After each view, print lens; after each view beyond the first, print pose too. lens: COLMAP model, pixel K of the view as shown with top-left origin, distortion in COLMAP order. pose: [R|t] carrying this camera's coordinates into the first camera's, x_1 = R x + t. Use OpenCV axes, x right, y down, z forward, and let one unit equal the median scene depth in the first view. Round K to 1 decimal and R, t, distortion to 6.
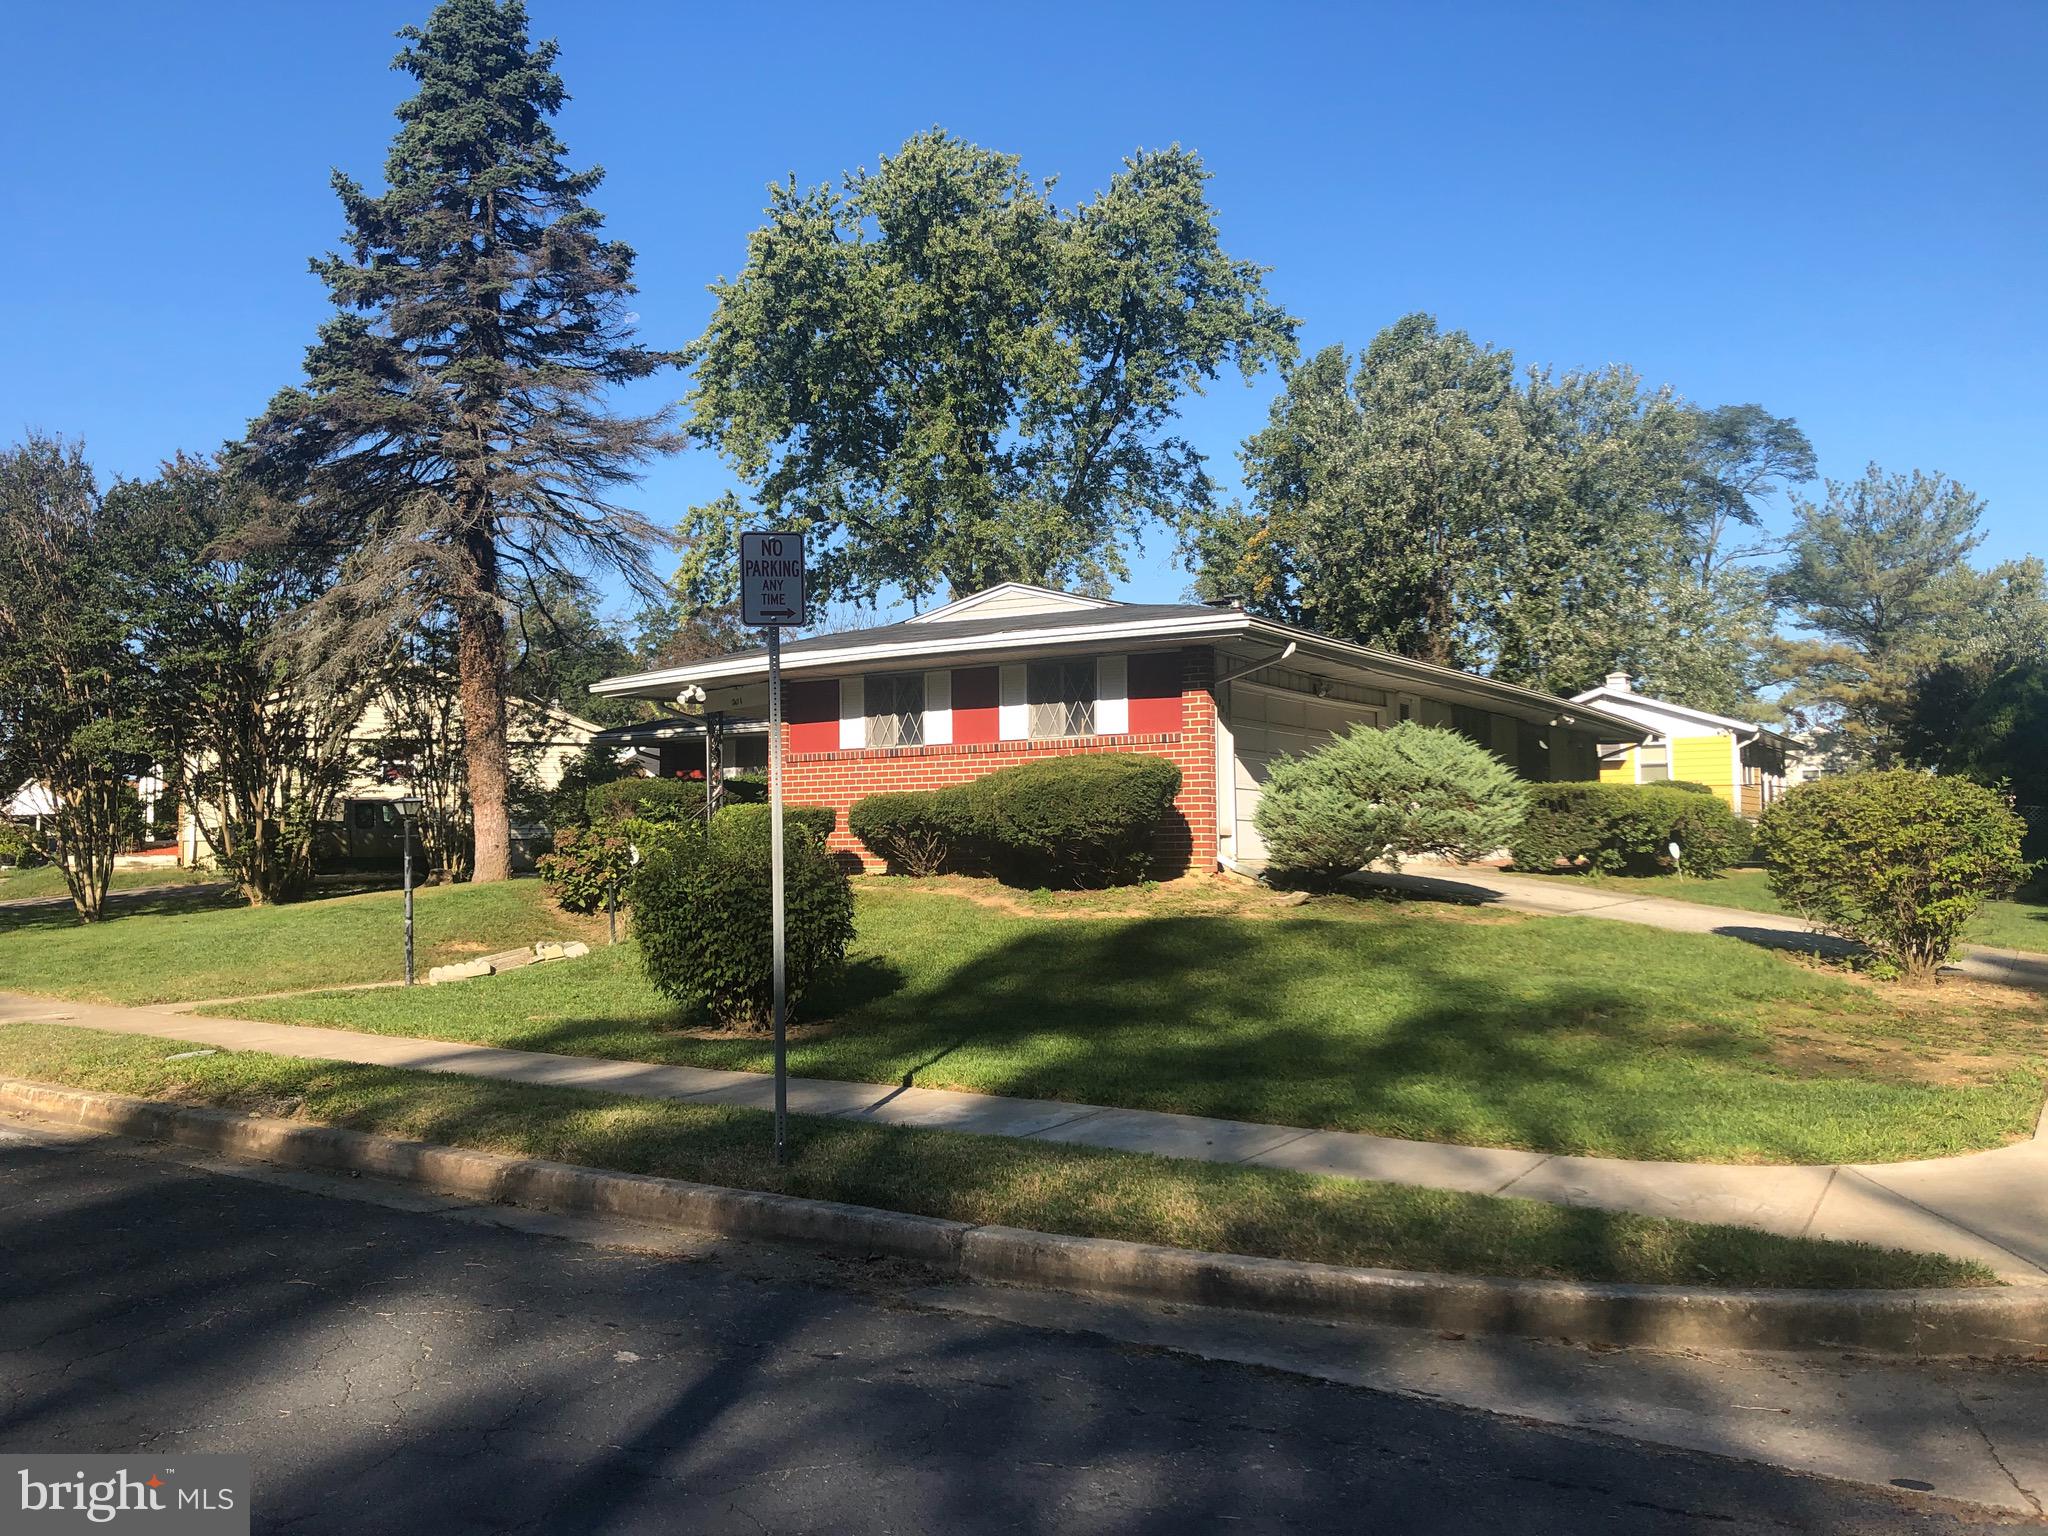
lens RADIAL K [[1691.3, 0, 1024.0], [0, 1691.3, 768.0], [0, 0, 1]] dist [0.013198, -0.007466]
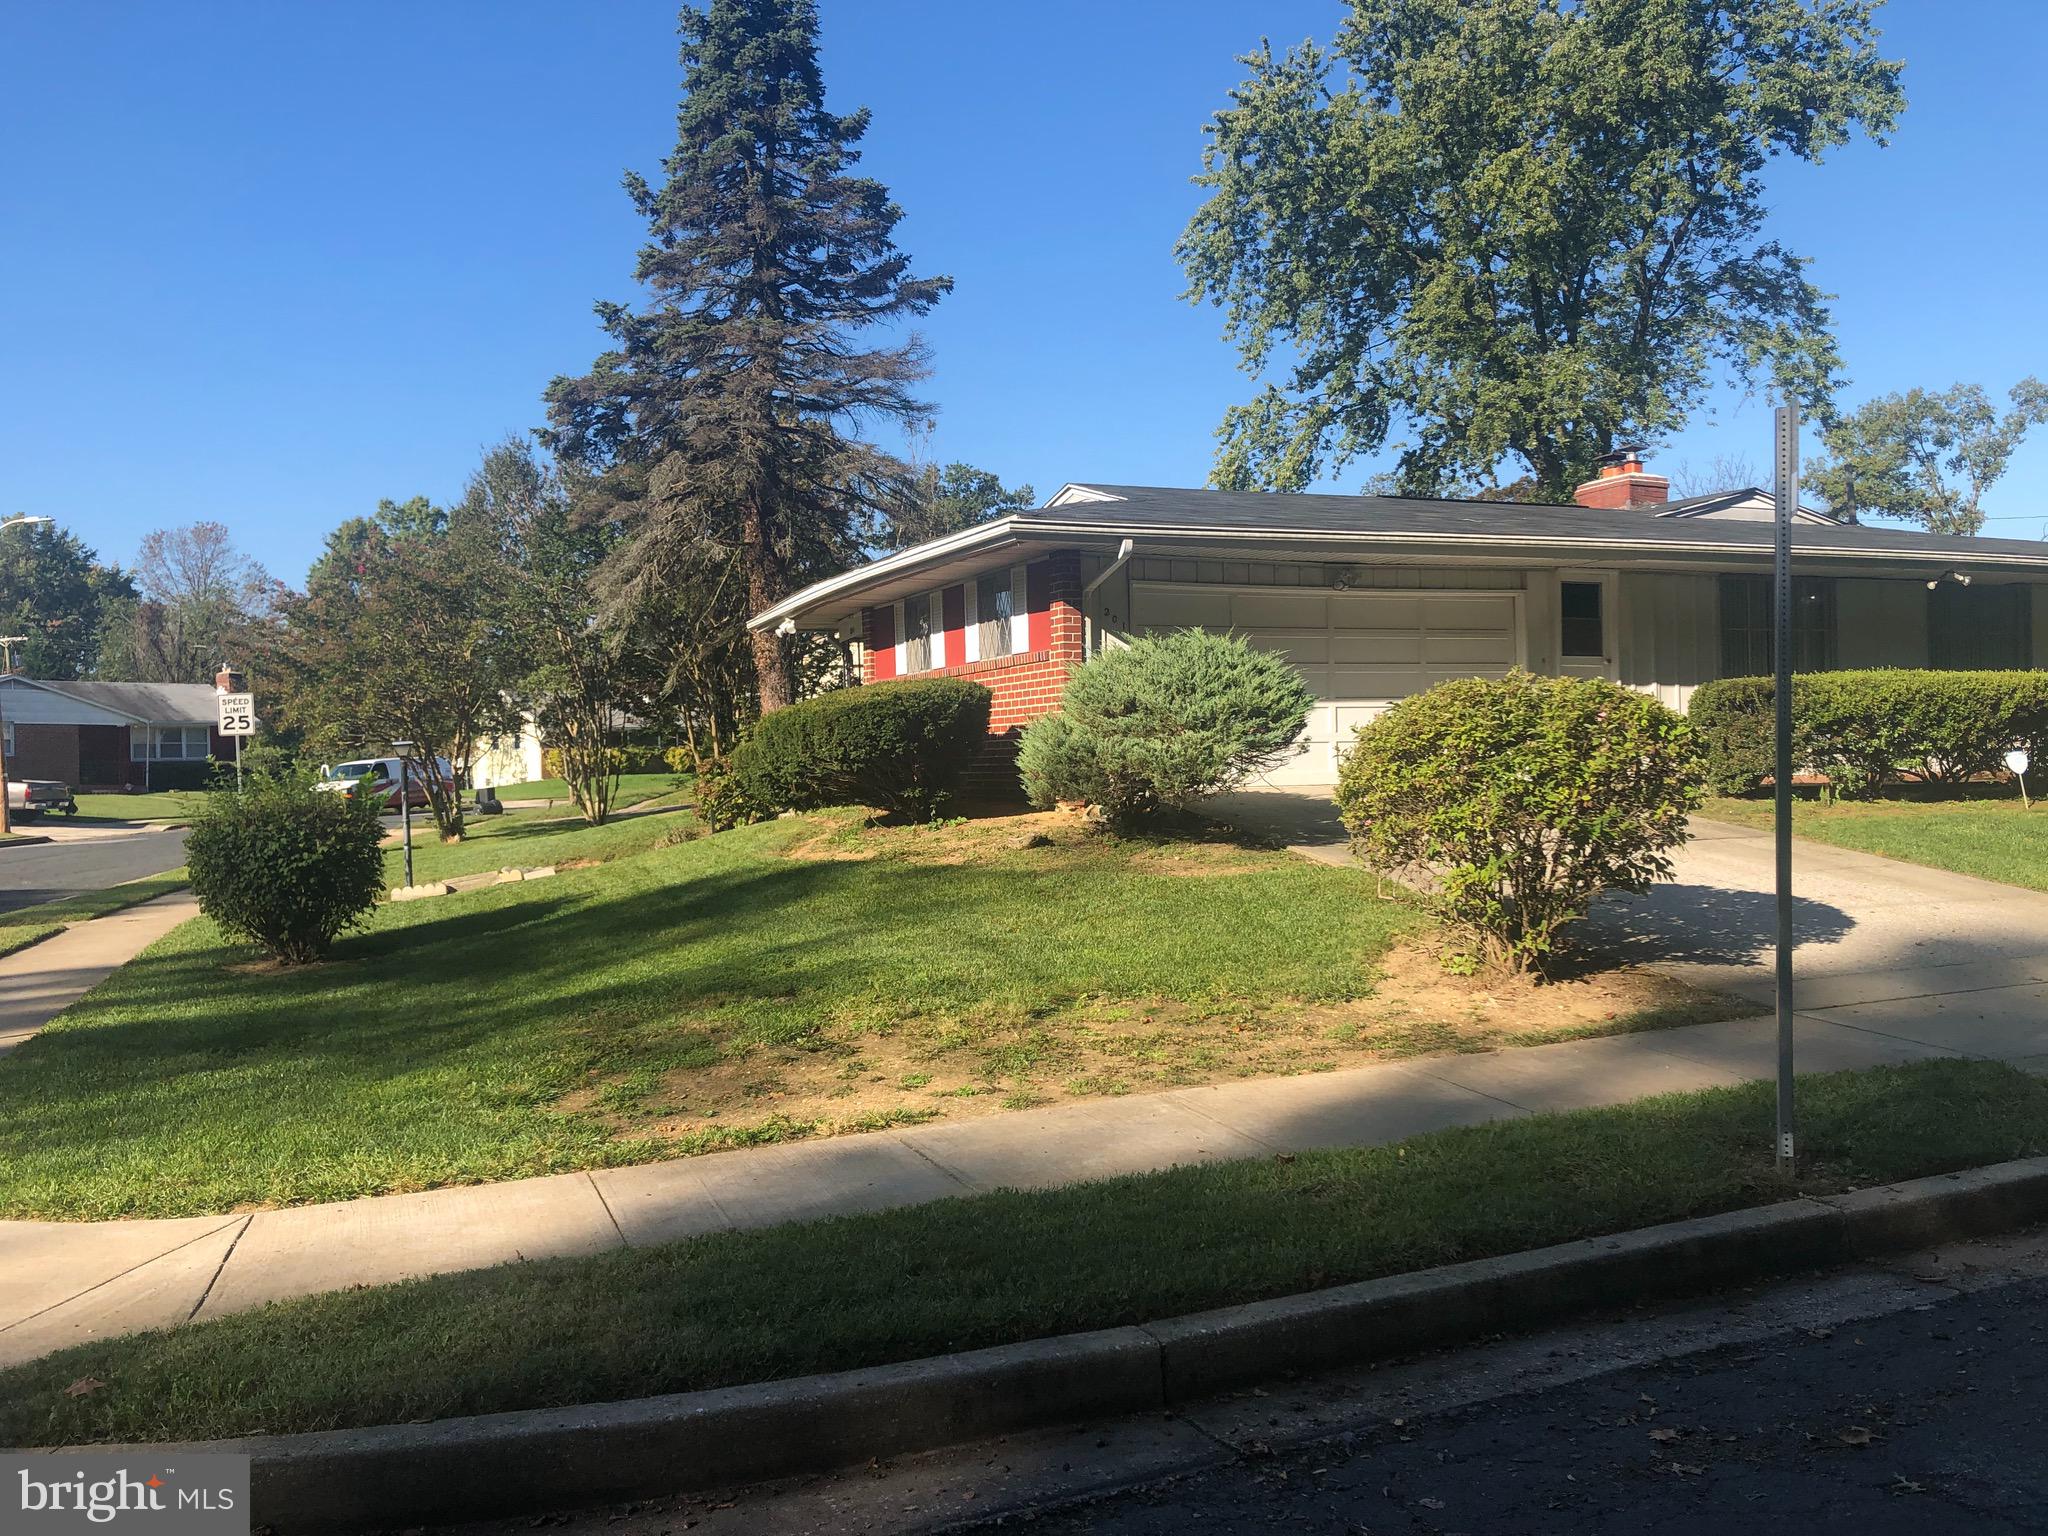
lens RADIAL K [[1669.3, 0, 1022.0], [0, 1669.3, 809.4], [0, 0, 1]] dist [0.003574, -0.006023]
pose [[0.830398, 0.004755, -0.557150, 0.423846], [0.047436, 0.995730, 0.079199, -0.005605], [0.555148, -0.092196, 0.826626, 0.185800]]
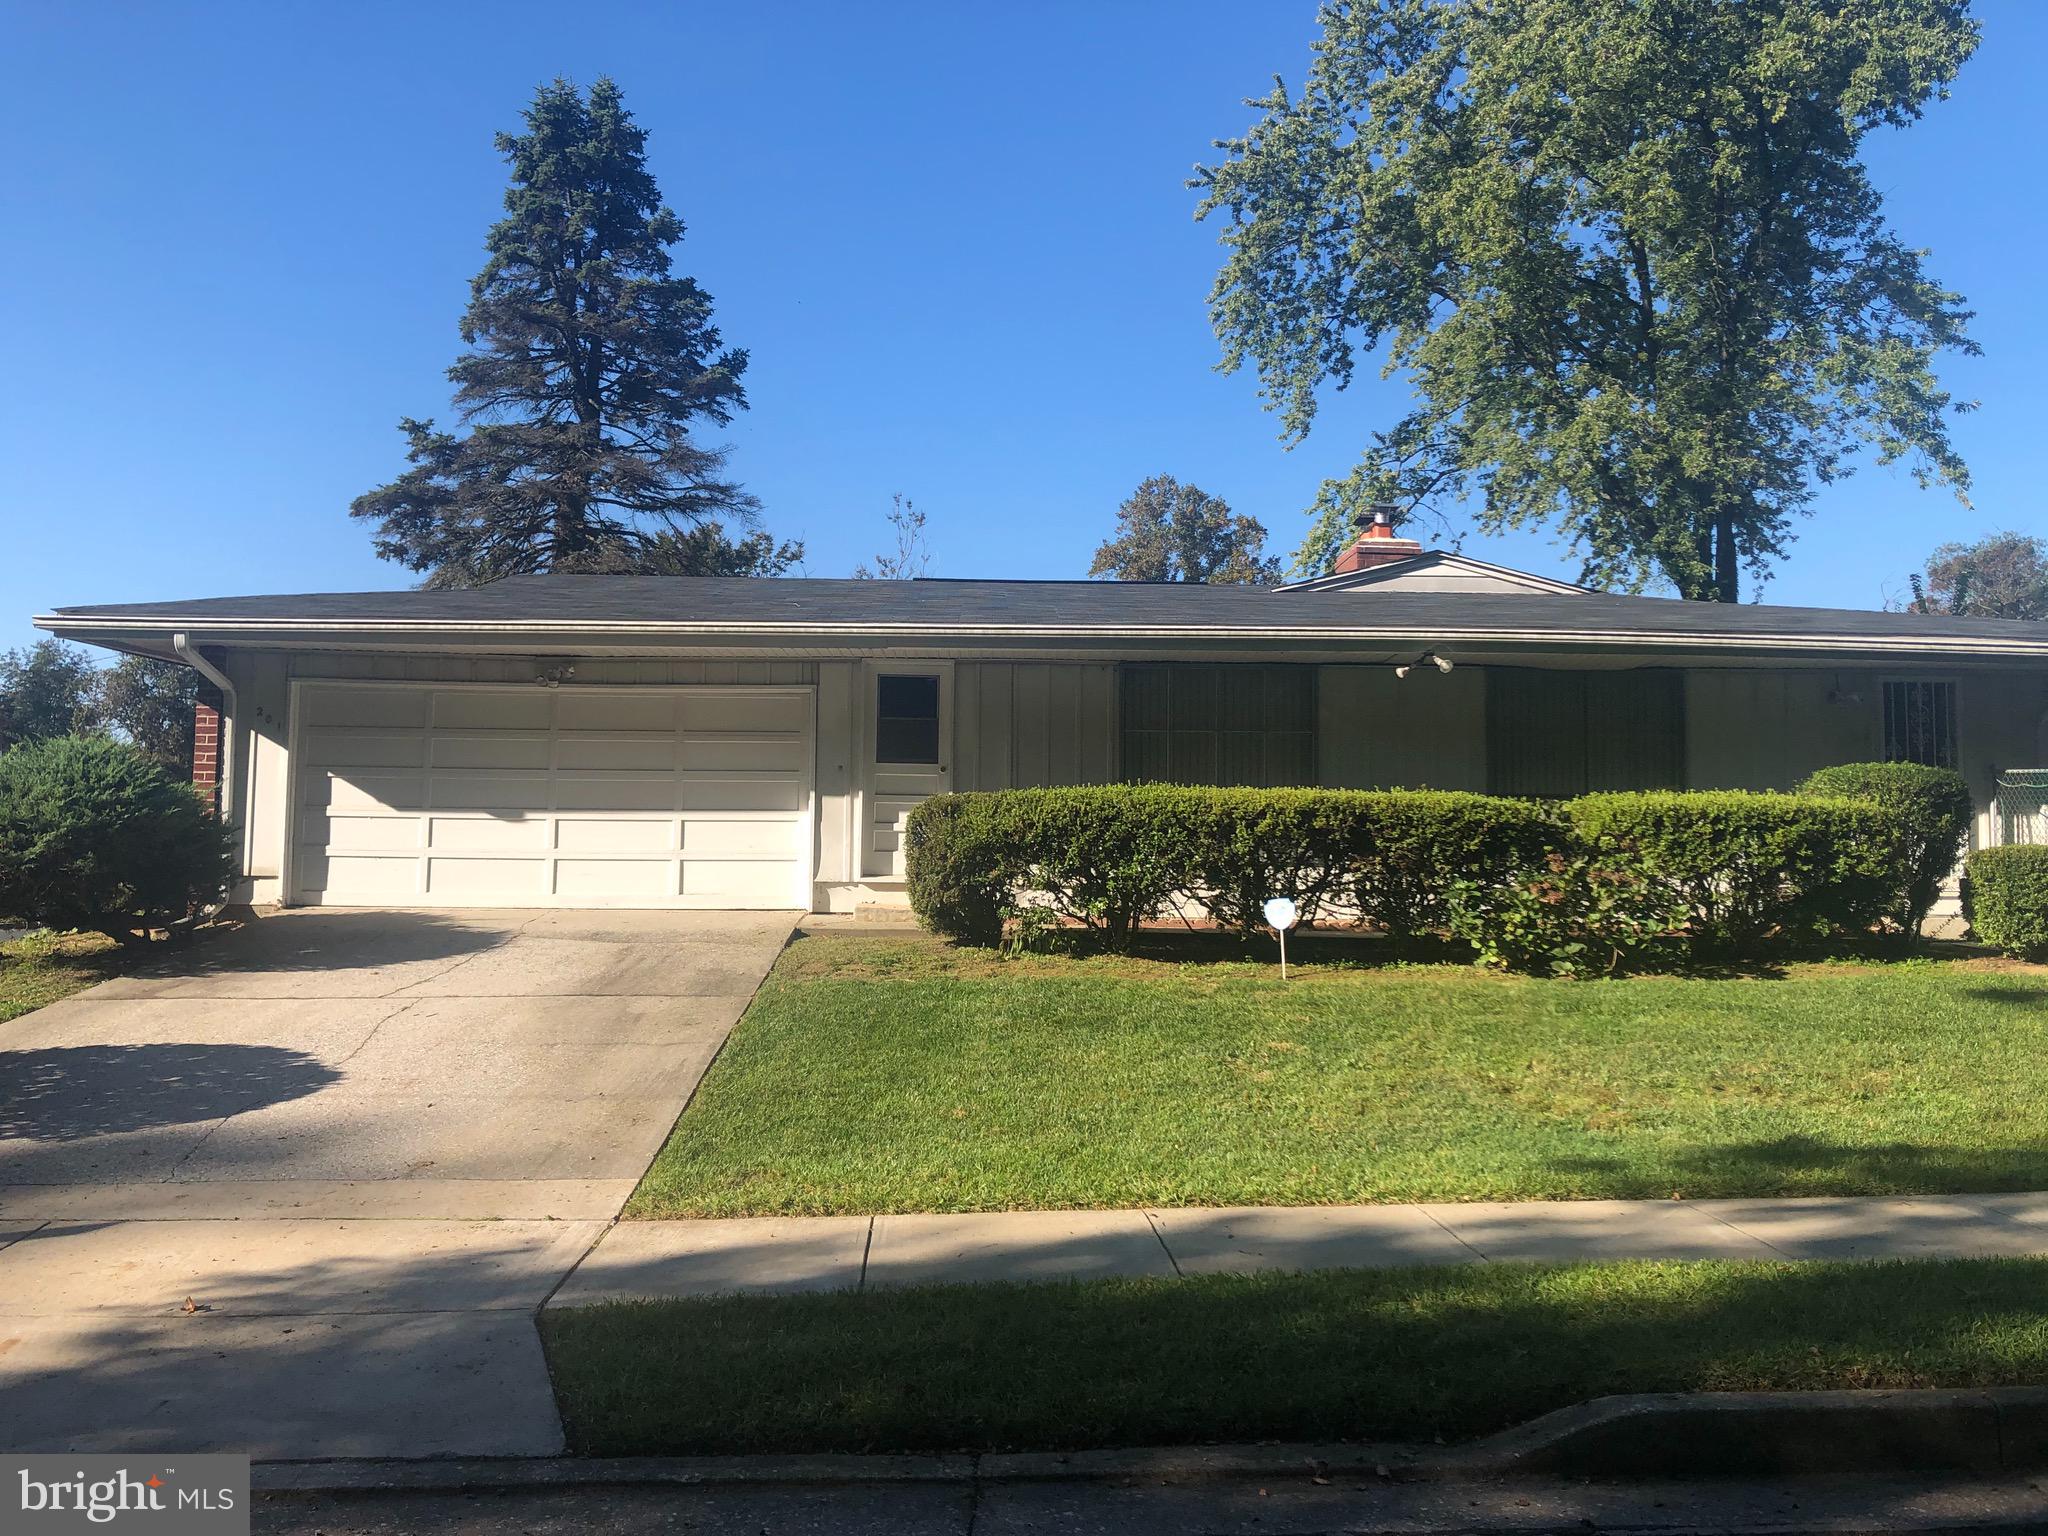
lens RADIAL K [[1691.3, 0, 1024.0], [0, 1691.3, 768.0], [0, 0, 1]] dist [0.013198, -0.007466]
pose [[0.555350, -0.034380, -0.830906, 0.760976], [0.033759, 0.999253, -0.018783, 0.012111], [0.830931, -0.017619, 0.556096, 0.638157]]
